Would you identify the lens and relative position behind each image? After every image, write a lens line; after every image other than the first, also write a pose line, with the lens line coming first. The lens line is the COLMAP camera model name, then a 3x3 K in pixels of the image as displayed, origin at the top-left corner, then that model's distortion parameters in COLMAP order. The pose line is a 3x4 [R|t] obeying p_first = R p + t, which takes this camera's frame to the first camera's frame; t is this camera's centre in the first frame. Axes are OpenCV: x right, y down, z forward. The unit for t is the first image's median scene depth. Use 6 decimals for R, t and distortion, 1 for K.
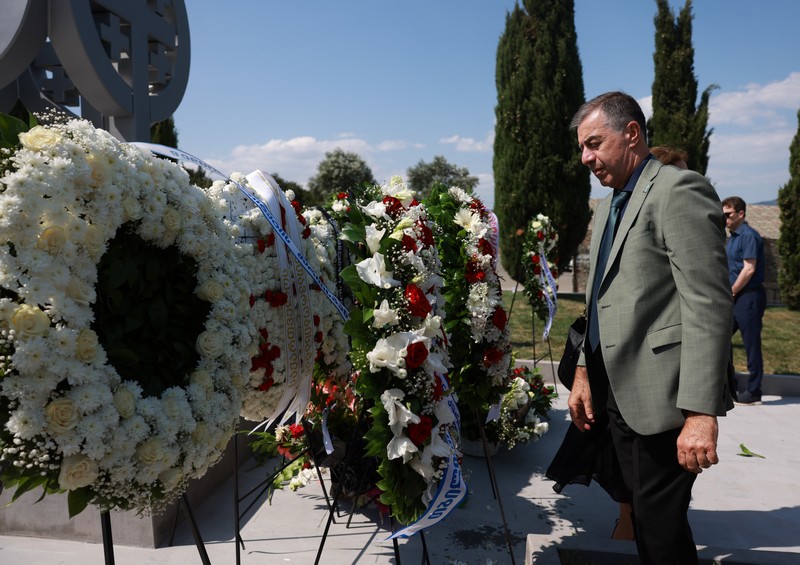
lens RADIAL K [[624.6, 0, 399.3], [0, 624.6, 293.0], [0, 0, 1]] dist [-0.116086, 0.085433]
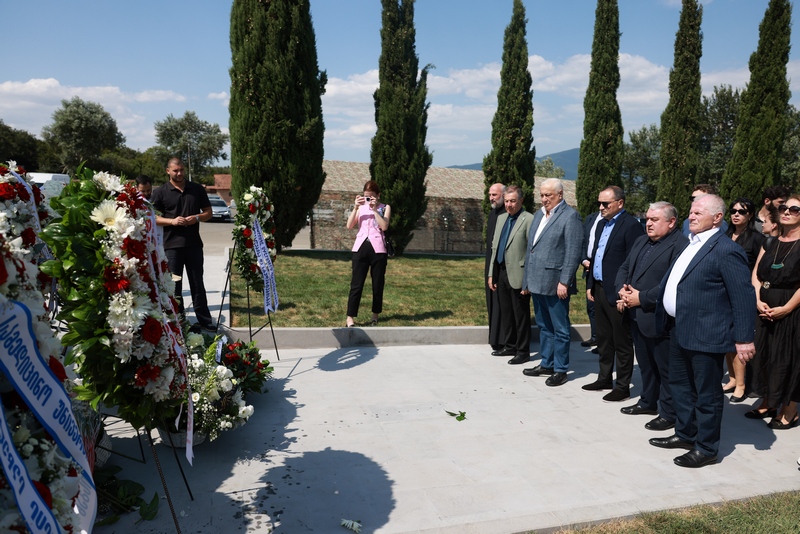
lens RADIAL K [[548.0, 0, 400.0], [0, 548.0, 267.0], [0, 0, 1]] dist [-0.117313, 0.096535]
pose [[0.926788, -0.037543, 0.373704, 0.076784], [0.012971, 0.997597, 0.068053, -0.035158], [-0.375361, -0.058223, 0.925048, 0.070030]]
